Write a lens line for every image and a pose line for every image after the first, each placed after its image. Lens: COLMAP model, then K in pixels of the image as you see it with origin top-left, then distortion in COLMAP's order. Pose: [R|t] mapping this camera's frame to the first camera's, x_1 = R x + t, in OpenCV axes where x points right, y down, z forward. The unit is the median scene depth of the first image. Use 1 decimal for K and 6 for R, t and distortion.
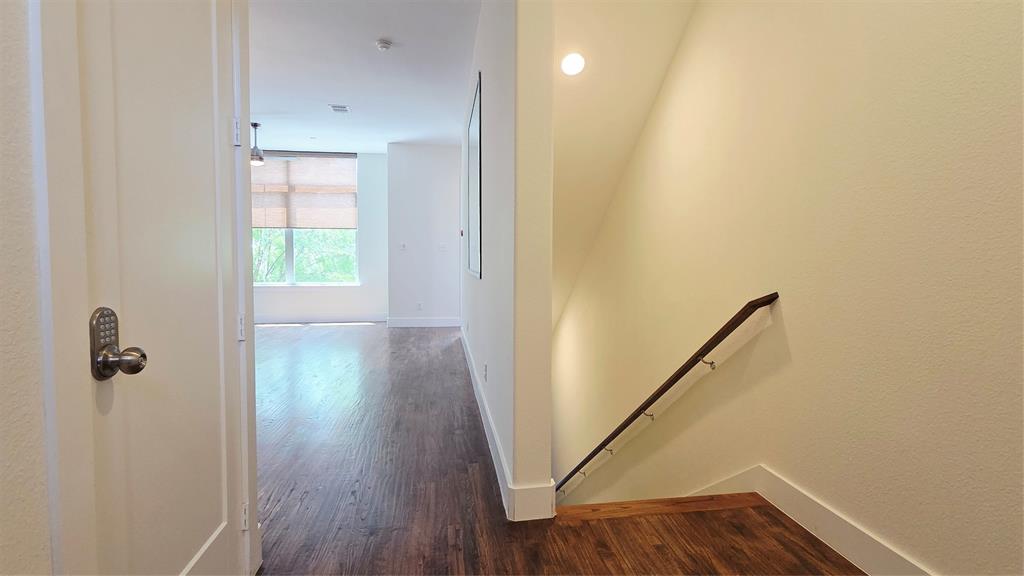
lens RADIAL K [[502.9, 0, 512.8], [0, 502.9, 285.1], [0, 0, 1]] dist [0.003100, -0.001633]
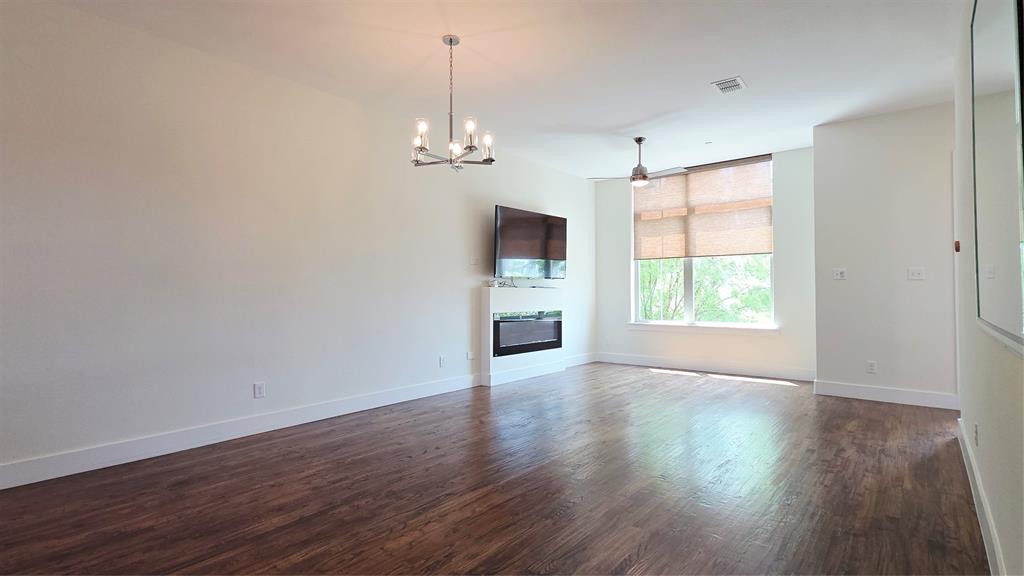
lens RADIAL K [[502.9, 0, 516.1], [0, 502.9, 281.2], [0, 0, 1]] dist [0.003100, -0.001633]
pose [[0.681368, -0.020375, -0.731657, -0.022103], [-0.031517, 0.997869, -0.057138, -0.015581], [0.731262, 0.061992, 0.679274, 0.219731]]
